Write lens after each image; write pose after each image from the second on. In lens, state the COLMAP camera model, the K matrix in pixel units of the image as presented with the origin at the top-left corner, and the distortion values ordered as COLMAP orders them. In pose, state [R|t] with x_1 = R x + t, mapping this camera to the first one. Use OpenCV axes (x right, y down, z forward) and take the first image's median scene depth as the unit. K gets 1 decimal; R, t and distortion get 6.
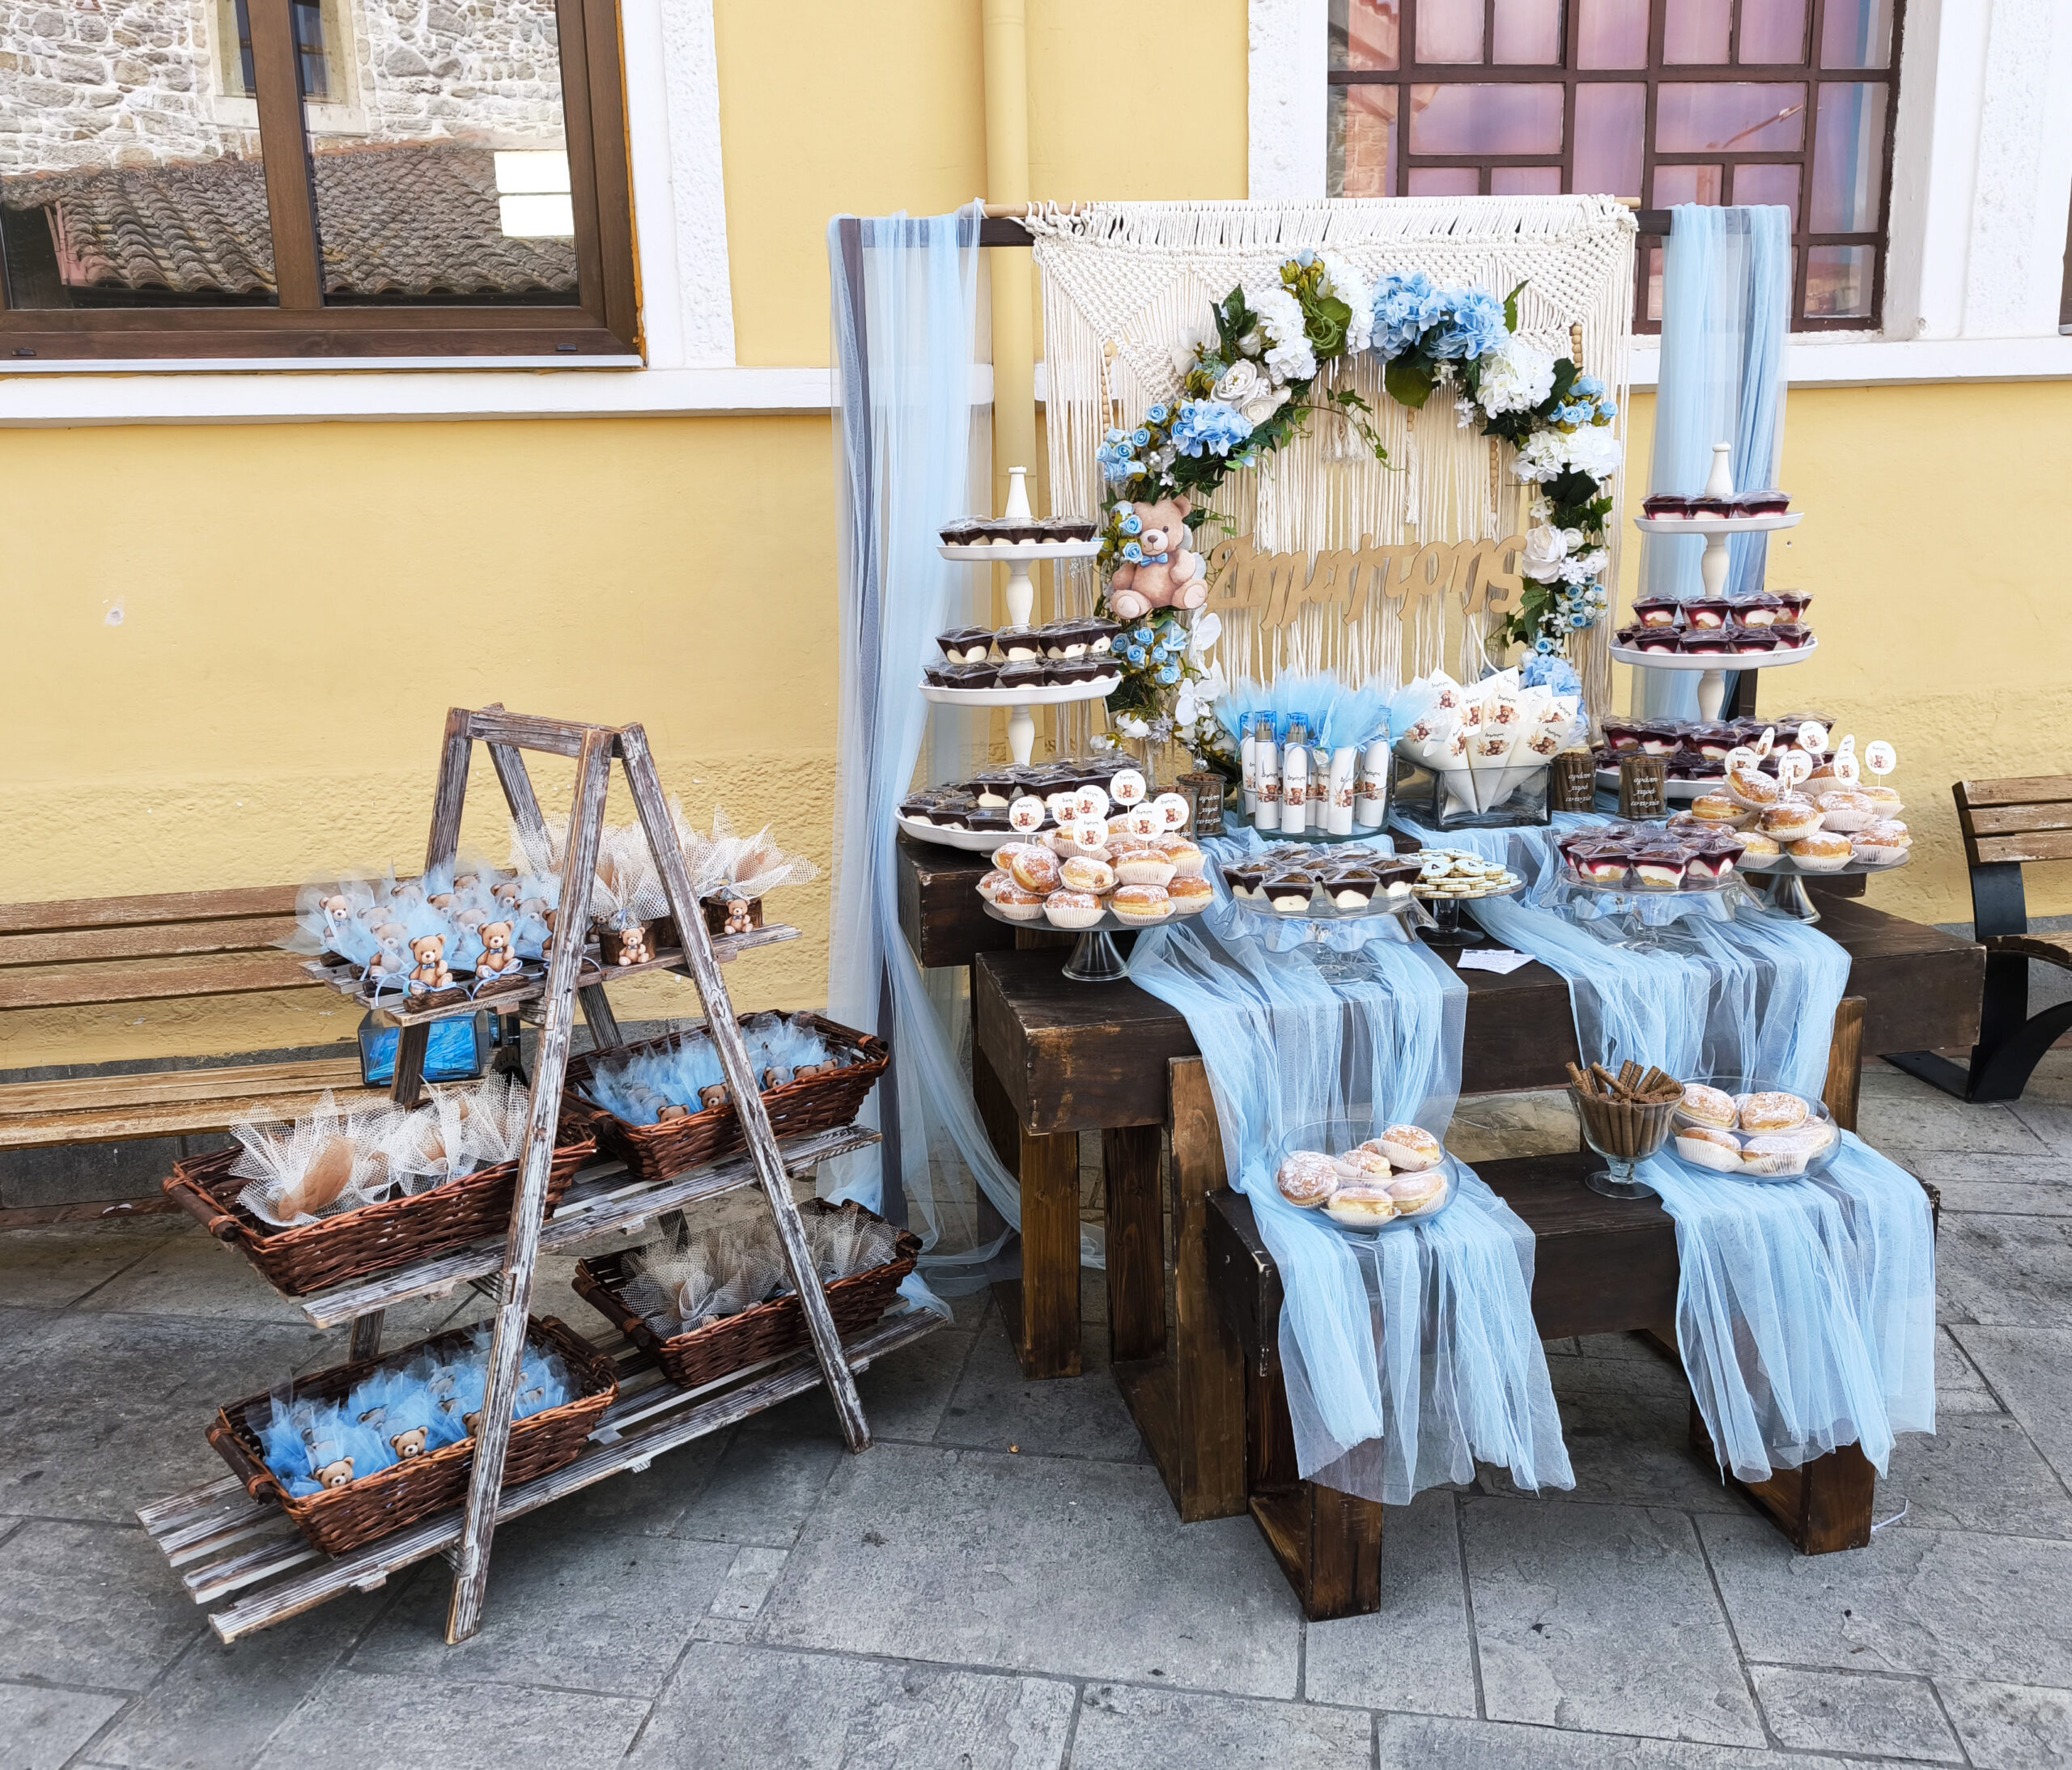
lens RADIAL K [[1673.8, 0, 1009.8], [0, 1673.8, 869.5], [0, 0, 1]] dist [0.053607, -0.047263]
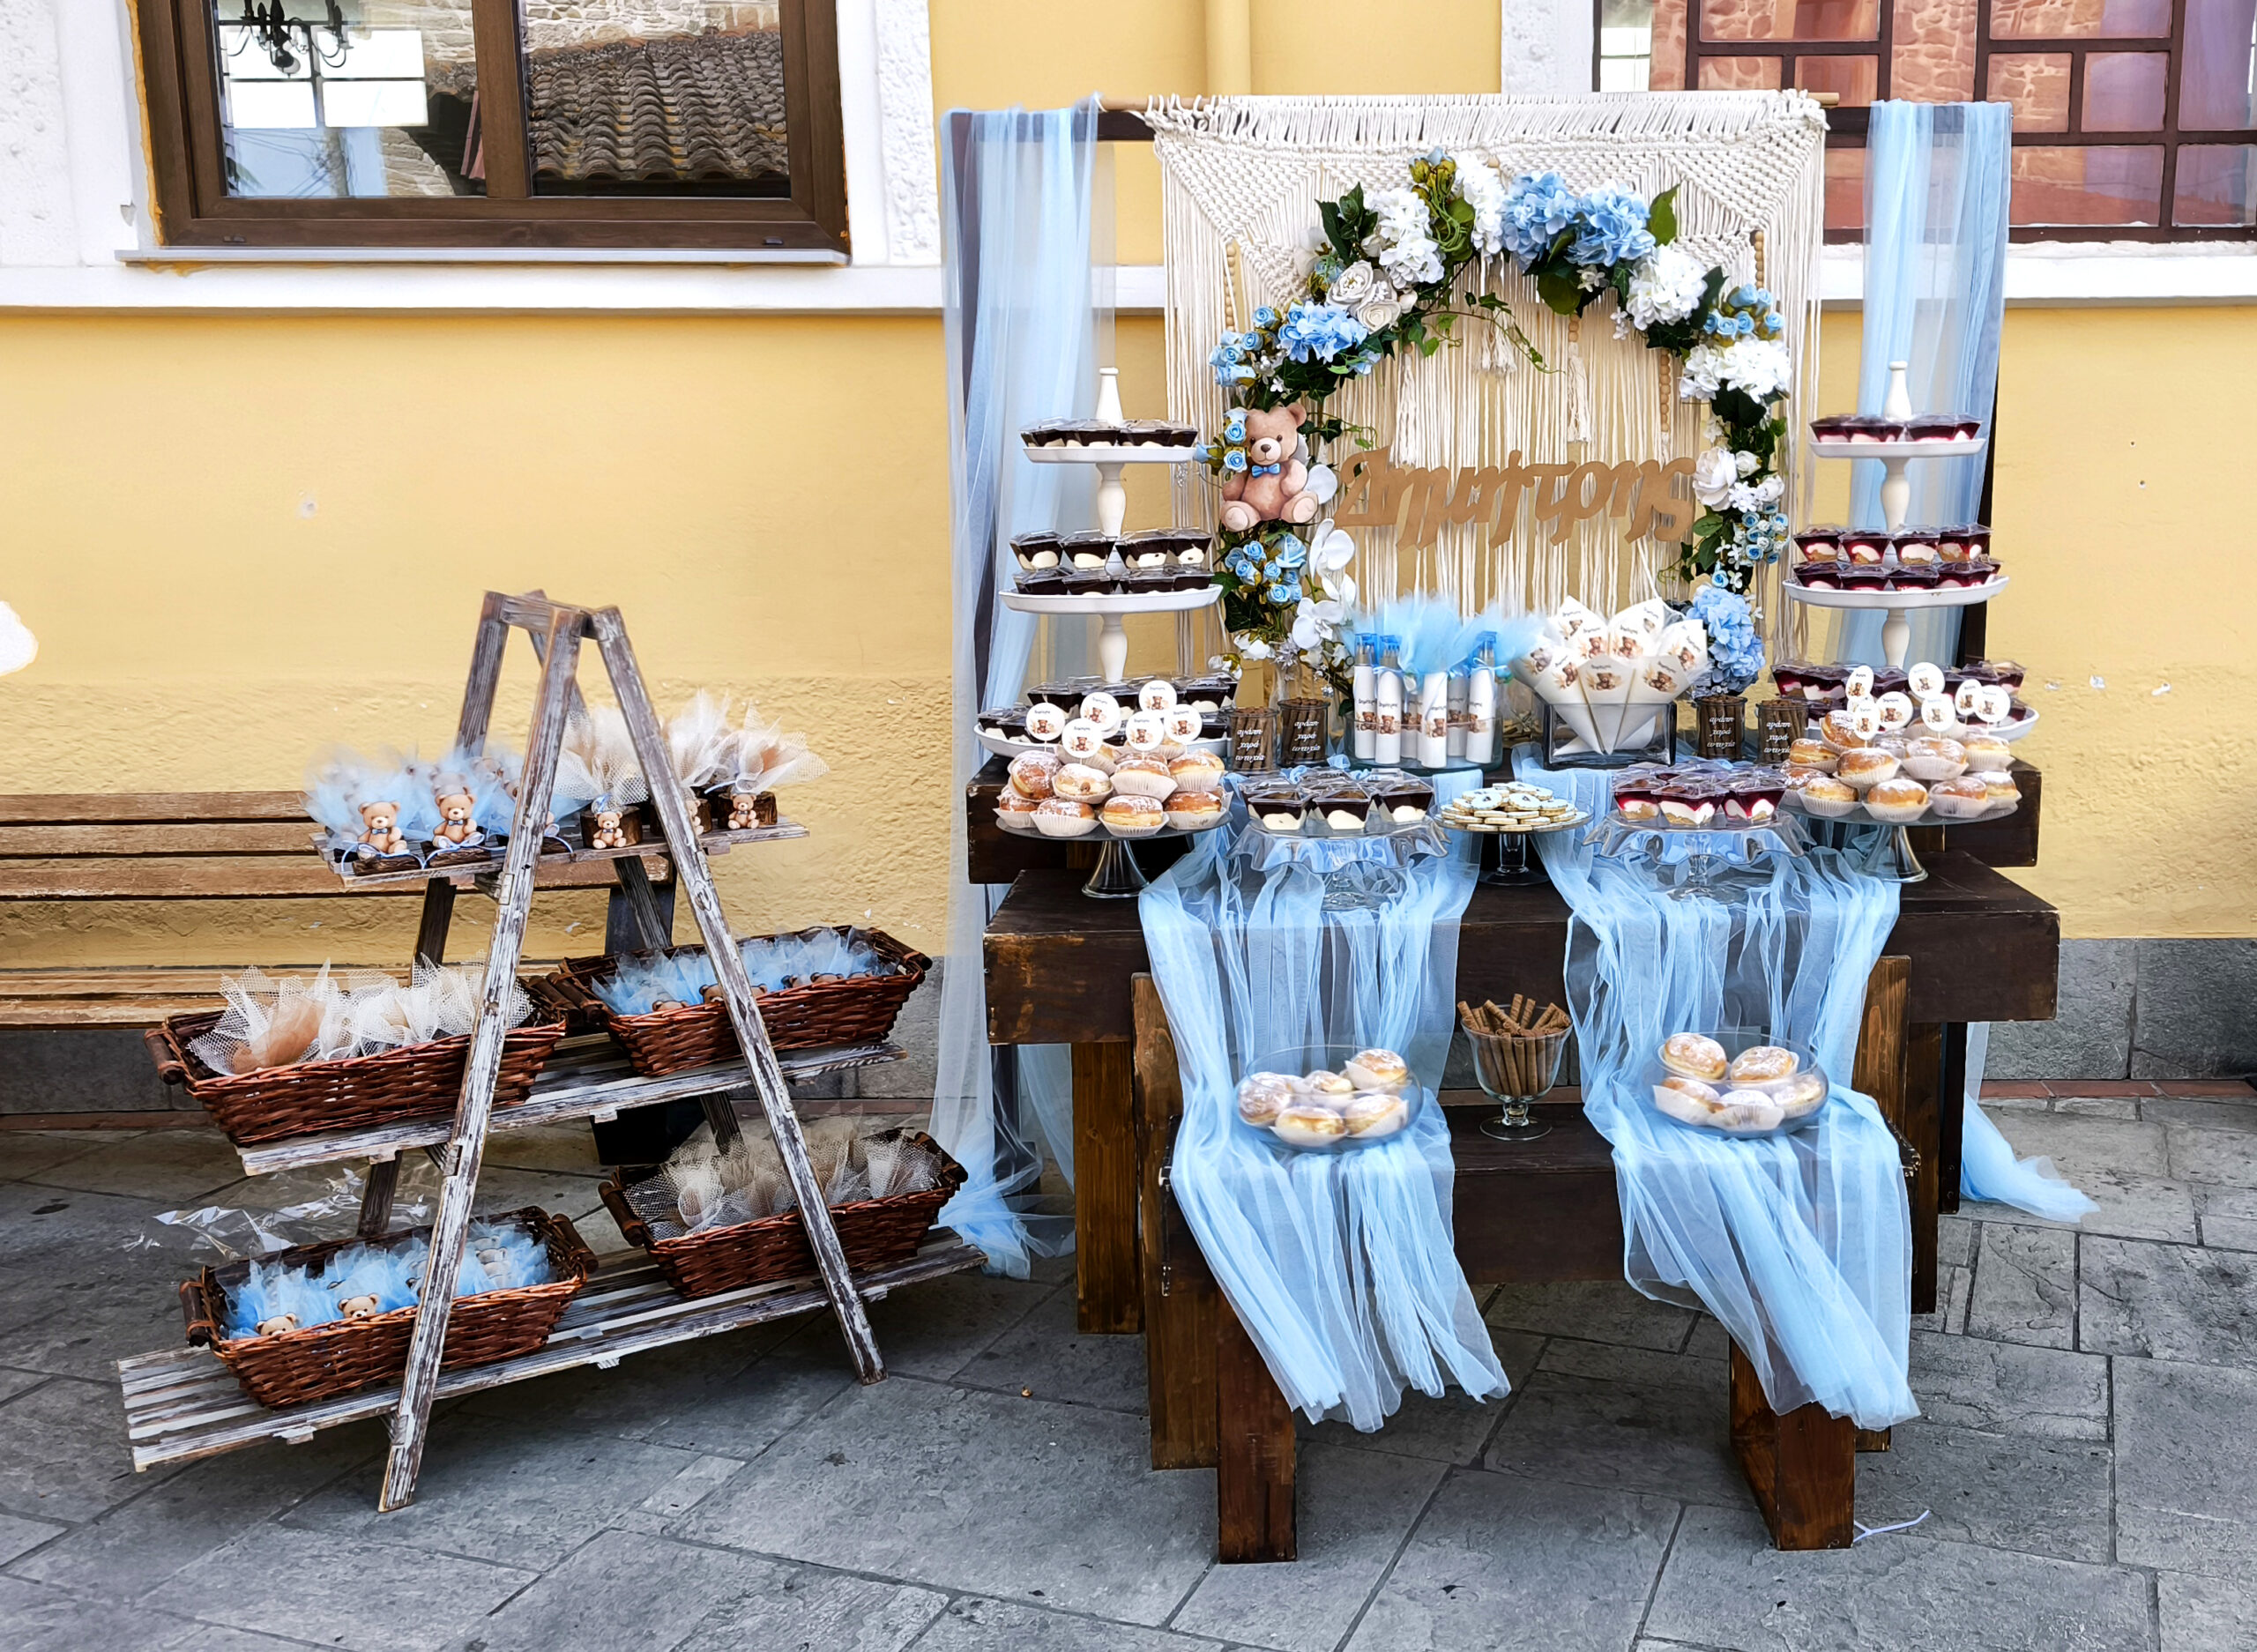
lens RADIAL K [[2030.6, 0, 1395.3], [0, 2030.6, 815.9], [0, 0, 1]] dist [0.050989, -0.037125]
pose [[0.990800, 0.046261, -0.127181, 0.322294], [-0.050531, 0.998255, -0.030557, 0.041766], [0.125545, 0.036702, 0.991409, -0.120593]]
